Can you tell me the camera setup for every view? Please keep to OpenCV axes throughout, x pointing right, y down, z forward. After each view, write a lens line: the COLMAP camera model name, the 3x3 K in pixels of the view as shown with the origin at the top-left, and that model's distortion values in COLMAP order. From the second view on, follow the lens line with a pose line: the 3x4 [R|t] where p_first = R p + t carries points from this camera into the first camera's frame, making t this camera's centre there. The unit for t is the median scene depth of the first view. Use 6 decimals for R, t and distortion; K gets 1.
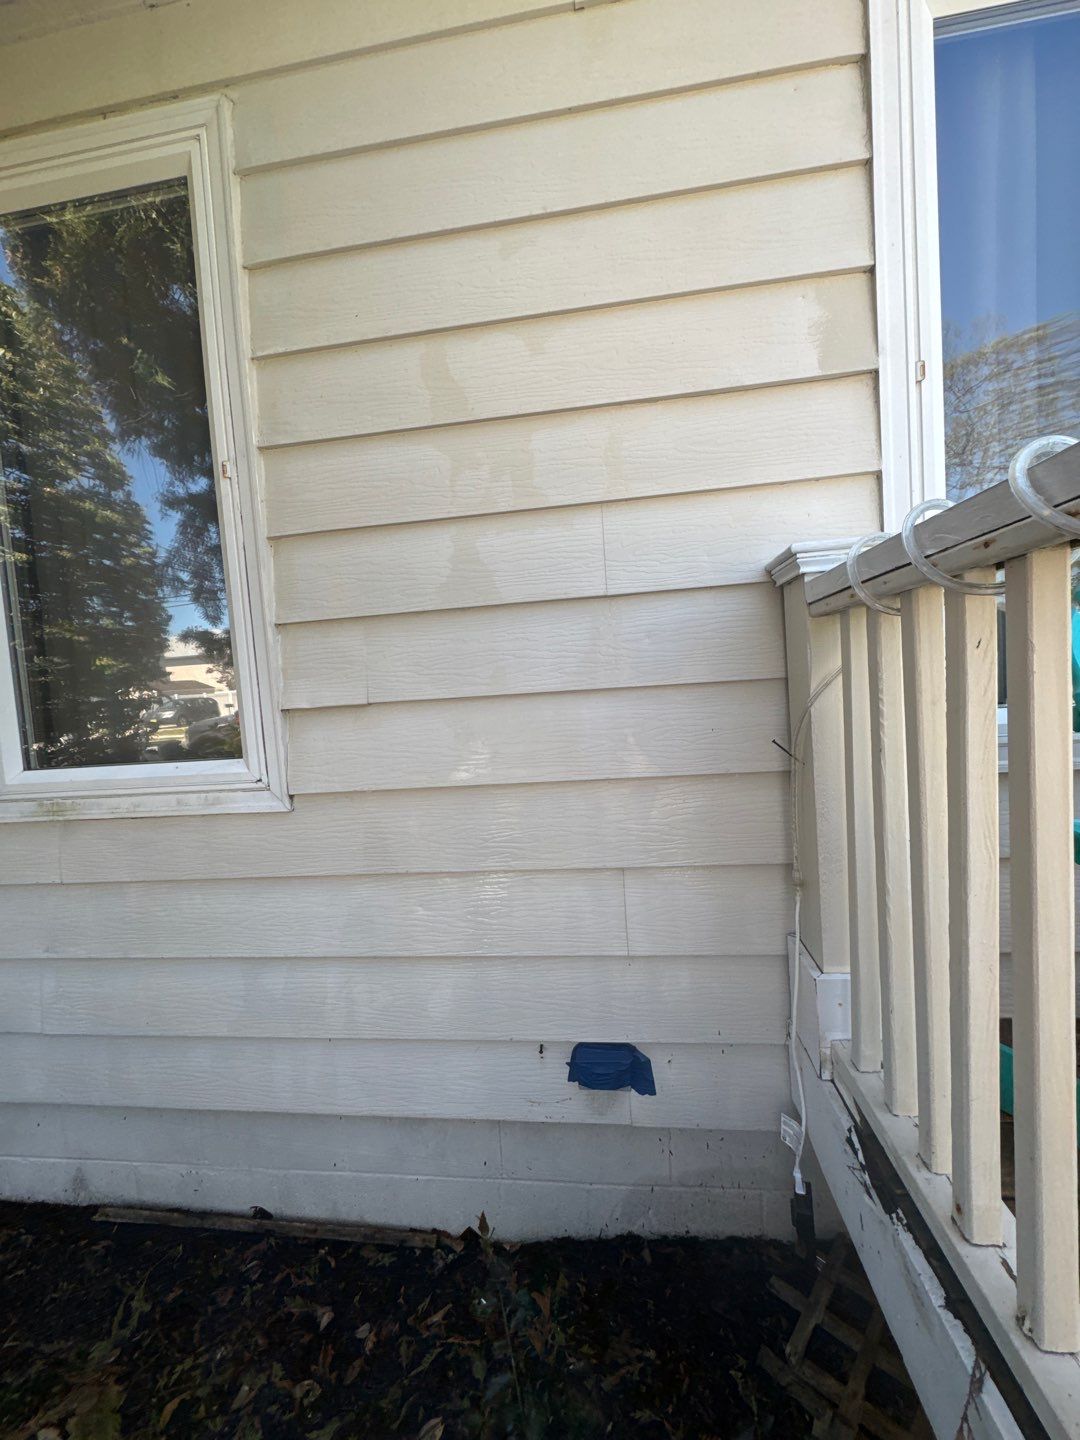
lens RADIAL K [[569.5, 0, 545.2], [0, 569.5, 716.8], [0, 0, 1]] dist [-0.000519, -0.000609]
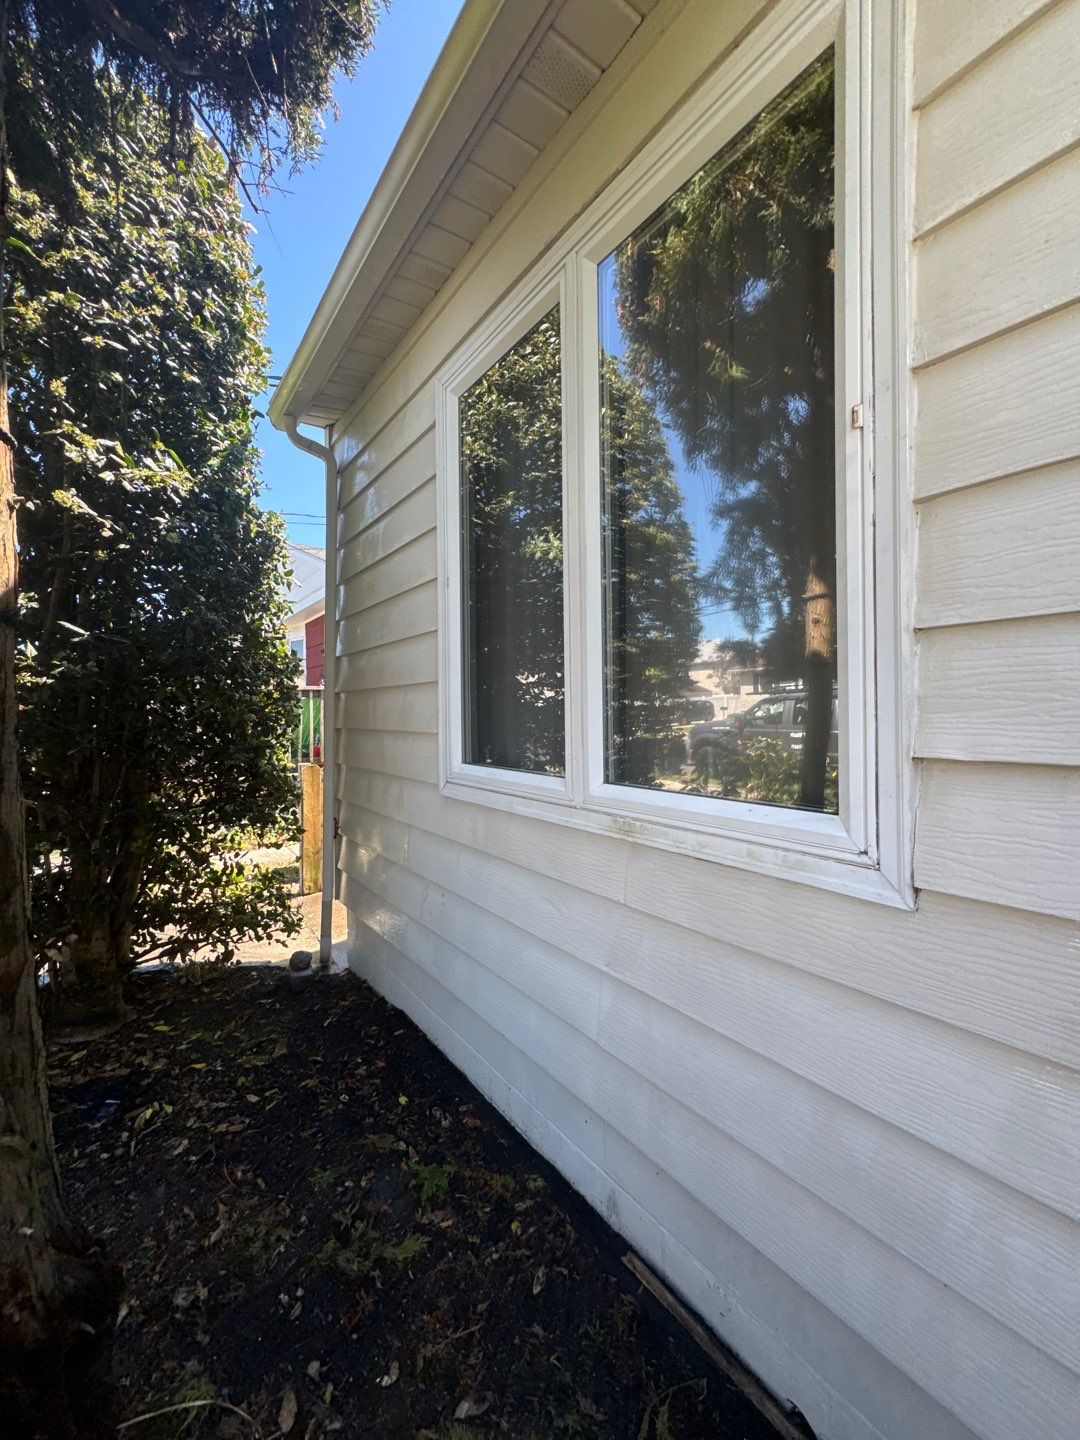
lens RADIAL K [[569.5, 0, 545.2], [0, 569.5, 716.8], [0, 0, 1]] dist [-0.000519, -0.000609]
pose [[0.690679, 0.067266, -0.720026, -0.191993], [-0.075001, 0.996958, 0.021193, -0.027924], [0.719261, 0.039365, 0.693623, 0.154166]]
